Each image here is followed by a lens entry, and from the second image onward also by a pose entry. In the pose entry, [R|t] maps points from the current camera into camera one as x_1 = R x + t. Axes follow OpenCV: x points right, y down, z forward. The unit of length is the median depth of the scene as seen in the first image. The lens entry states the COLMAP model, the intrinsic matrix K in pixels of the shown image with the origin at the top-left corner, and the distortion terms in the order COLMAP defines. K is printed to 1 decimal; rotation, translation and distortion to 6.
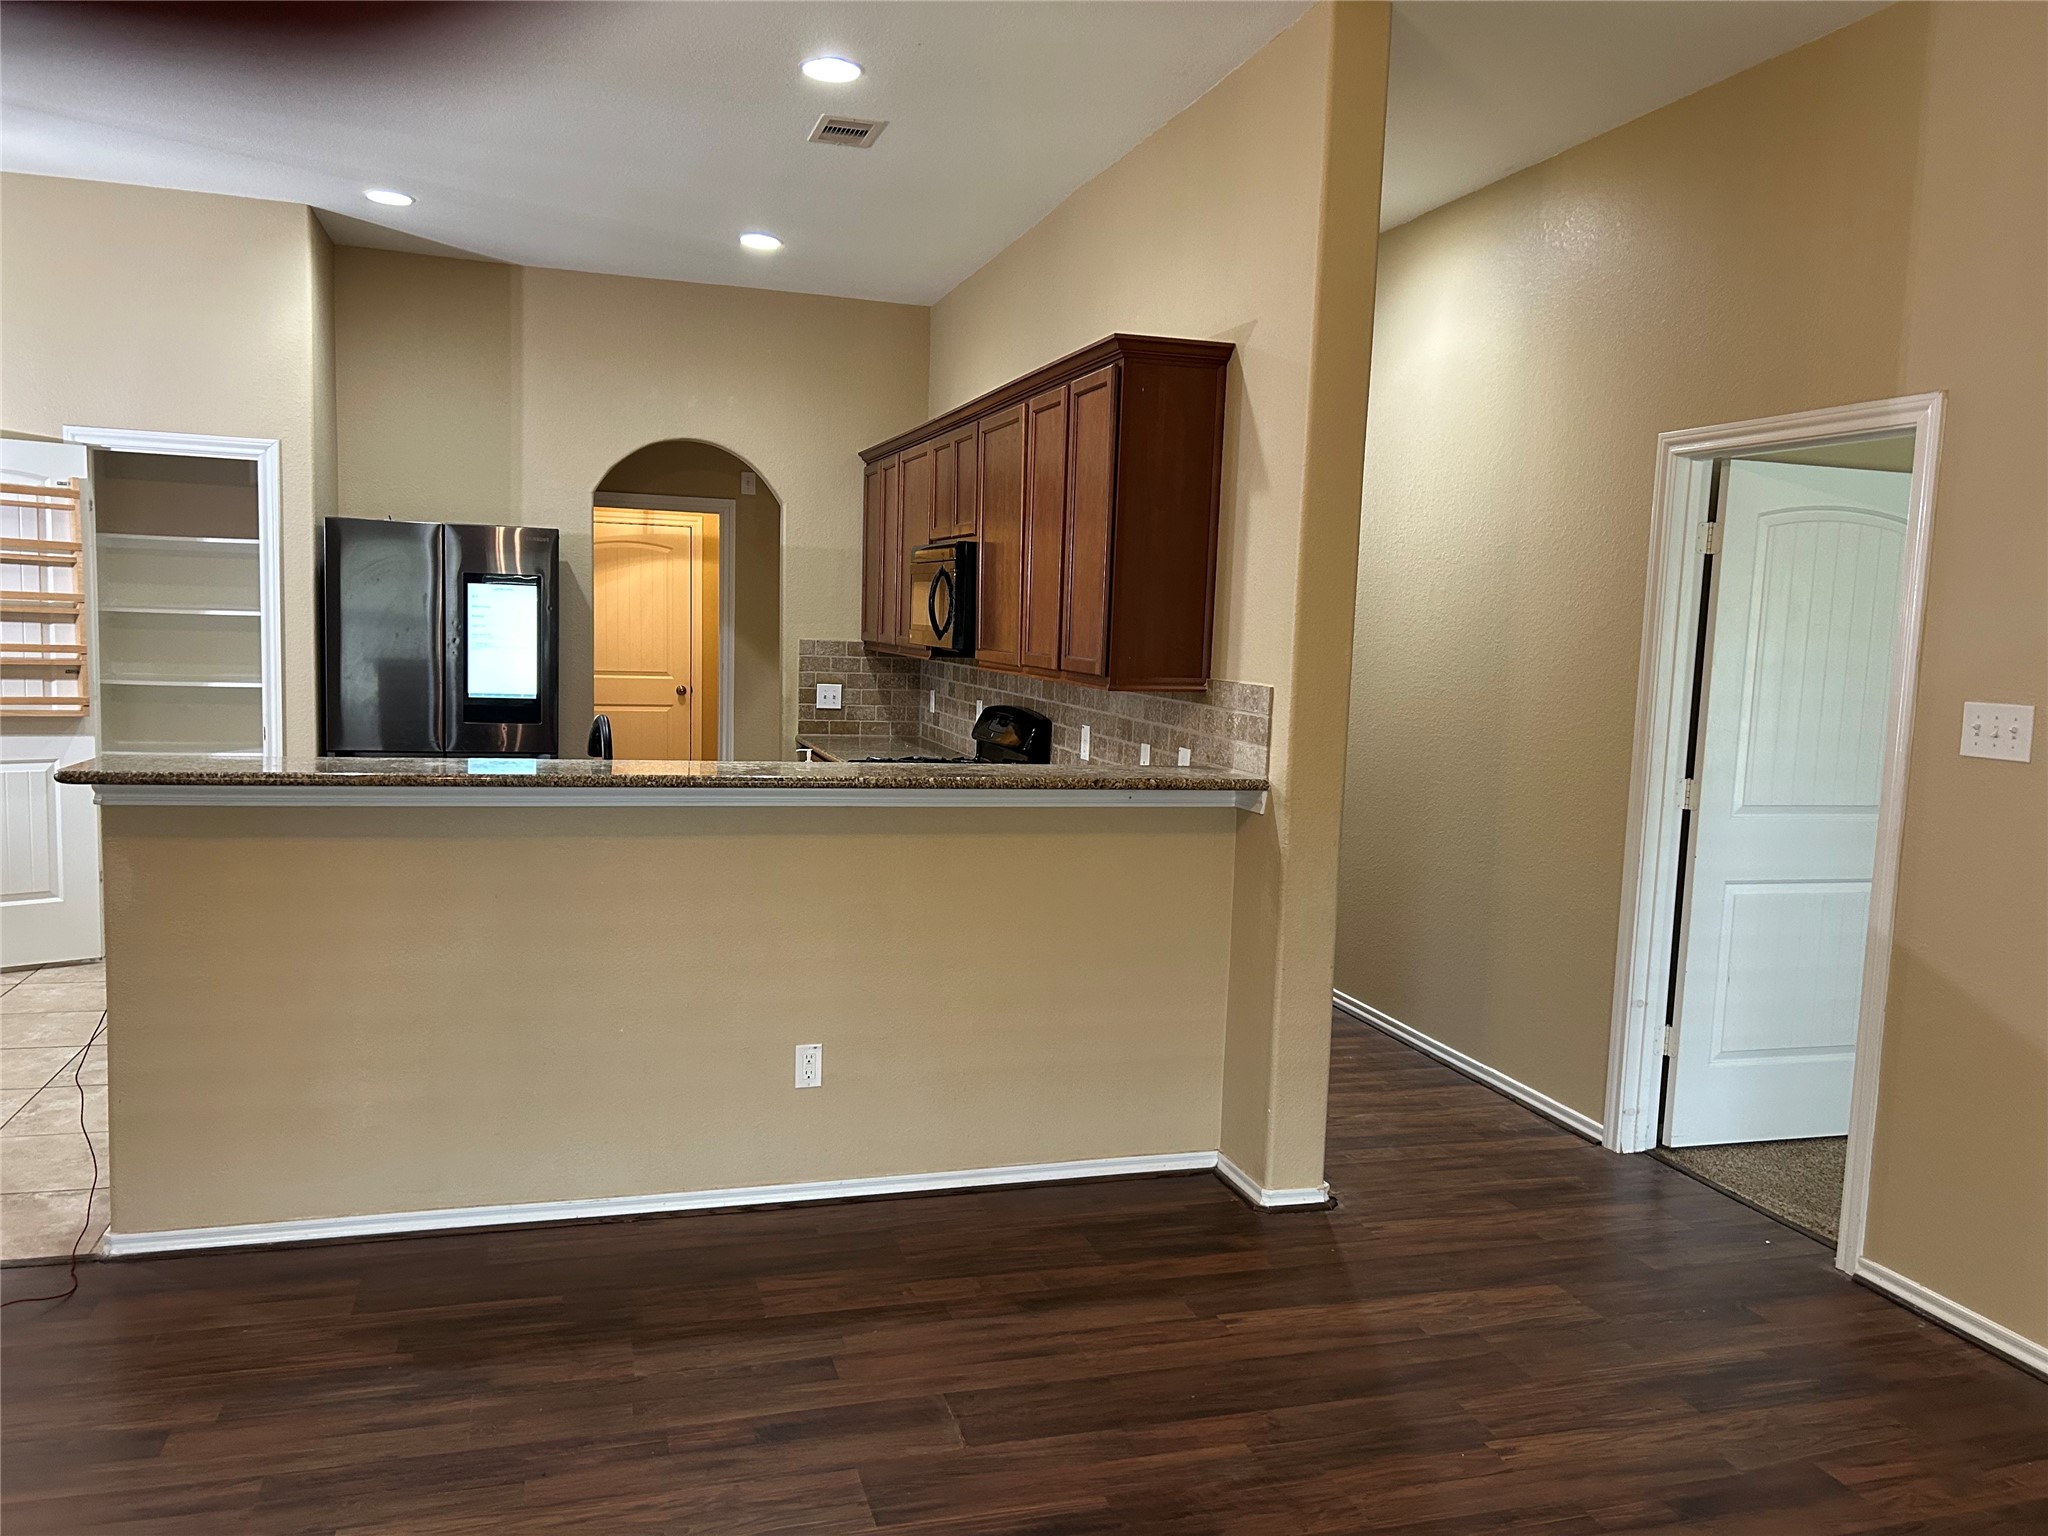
lens RADIAL K [[1543.6, 0, 1023.9], [0, 1543.6, 769.3], [0, 0, 1]] dist [0.036957, -0.037590]
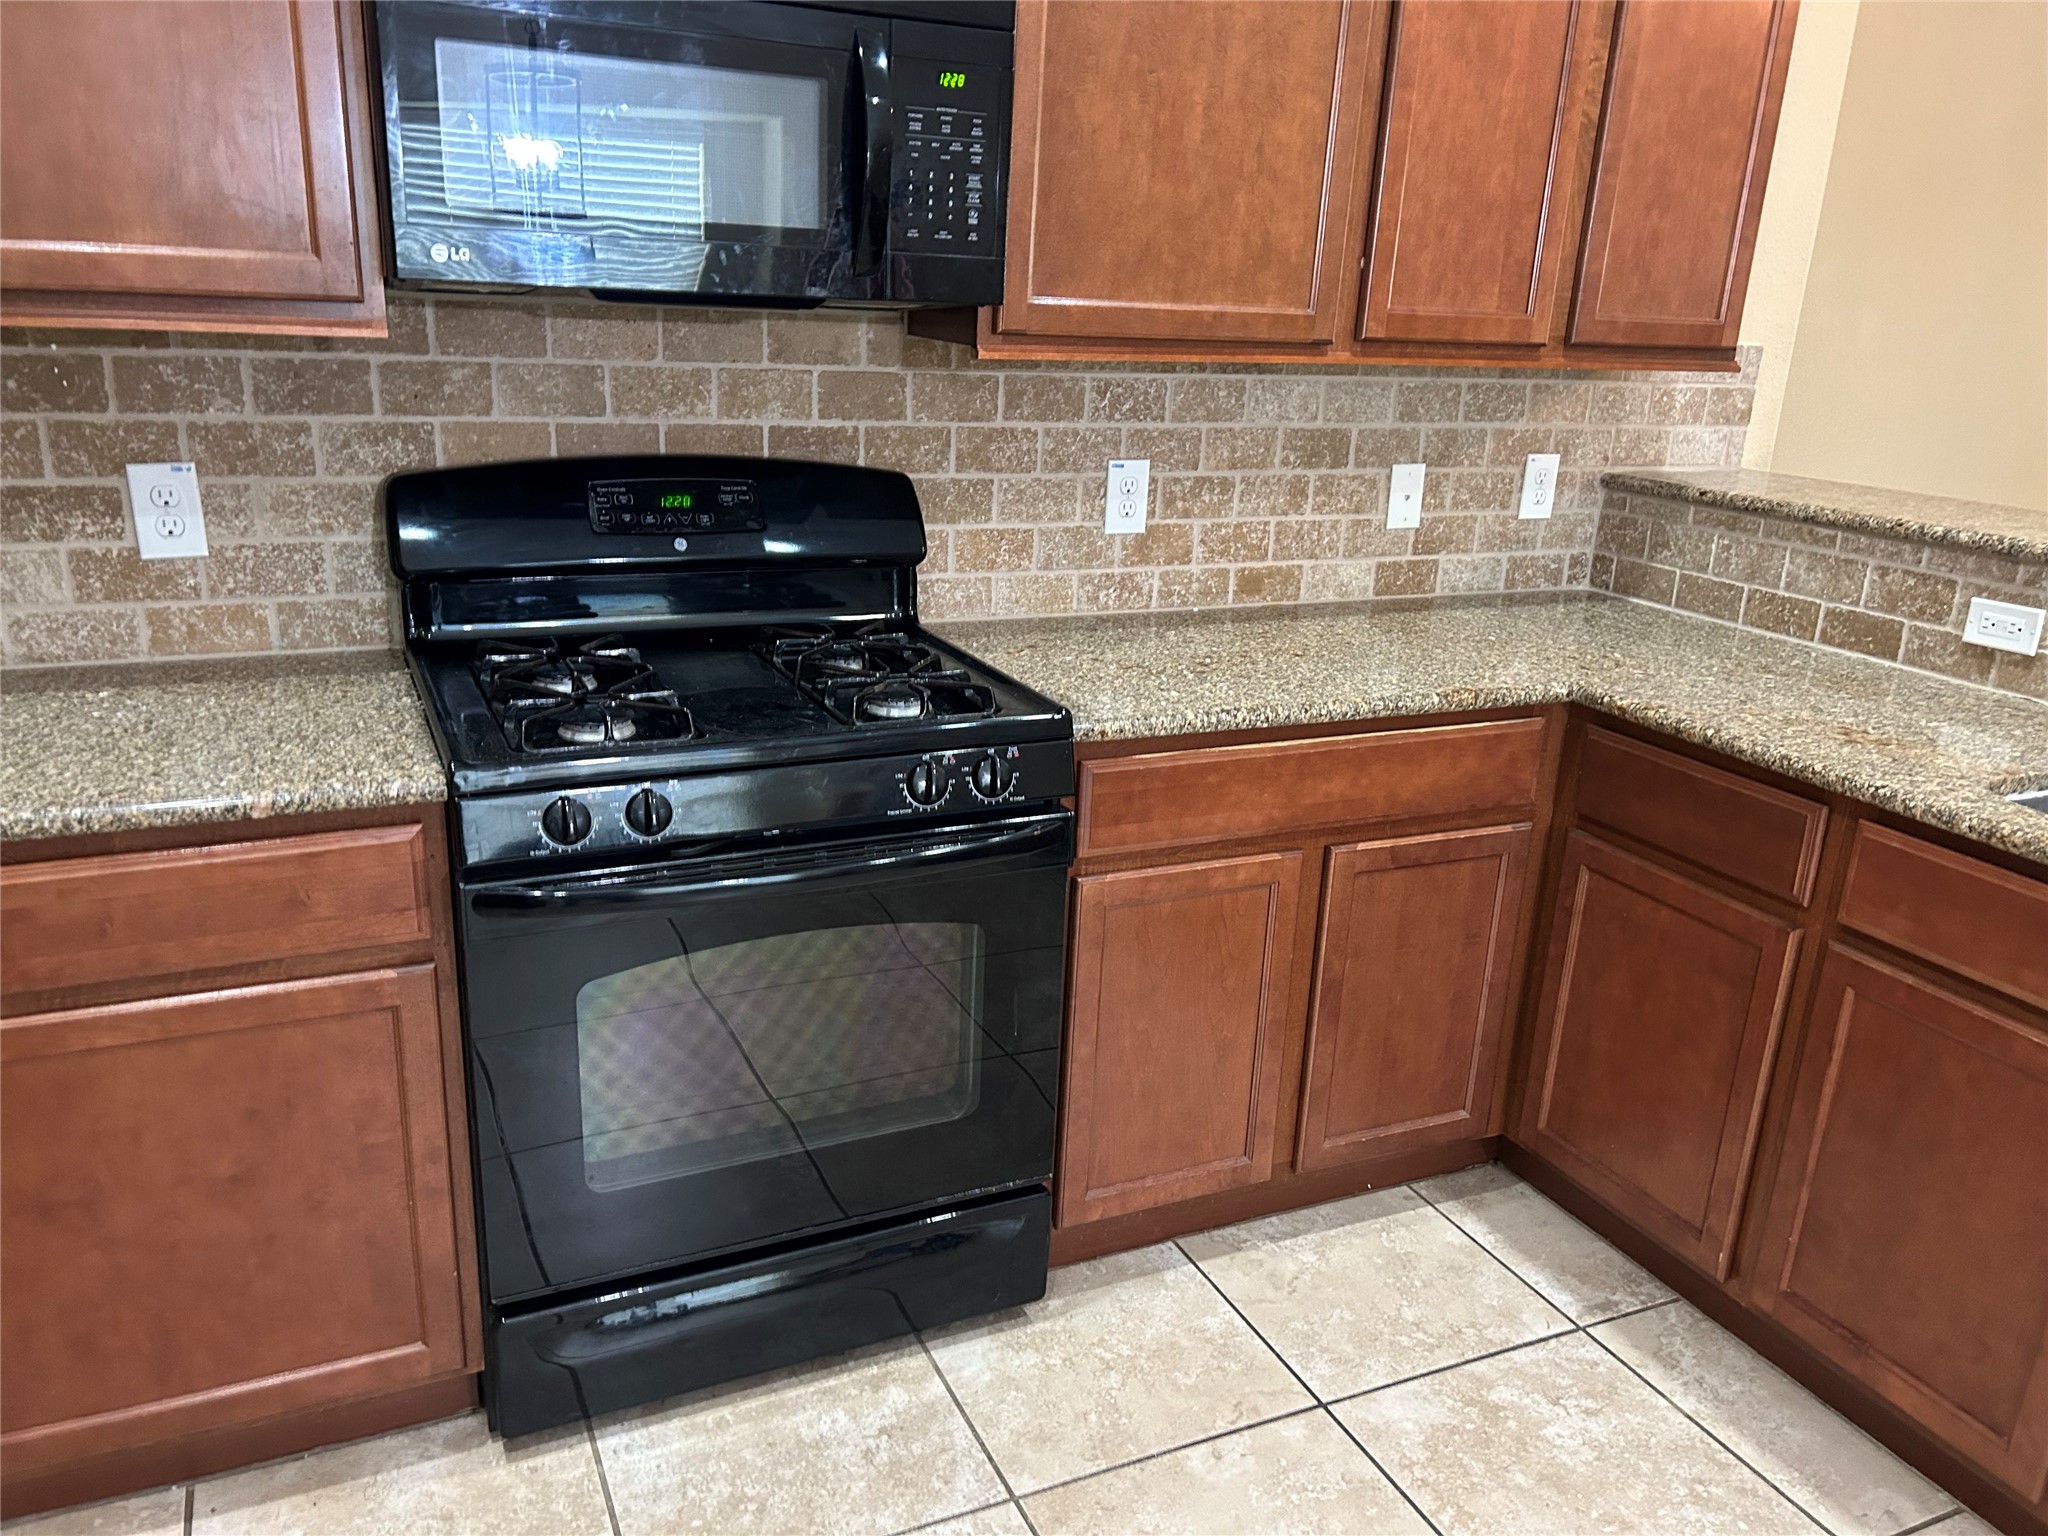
lens RADIAL K [[1543.6, 0, 1021.8], [0, 1543.6, 771.4], [0, 0, 1]] dist [0.036957, -0.037590]
pose [[-0.136243, -0.336209, 0.931881, -0.579798], [0.050591, 0.937063, 0.345475, -0.140047], [-0.989383, 0.094214, -0.110659, 1.460697]]
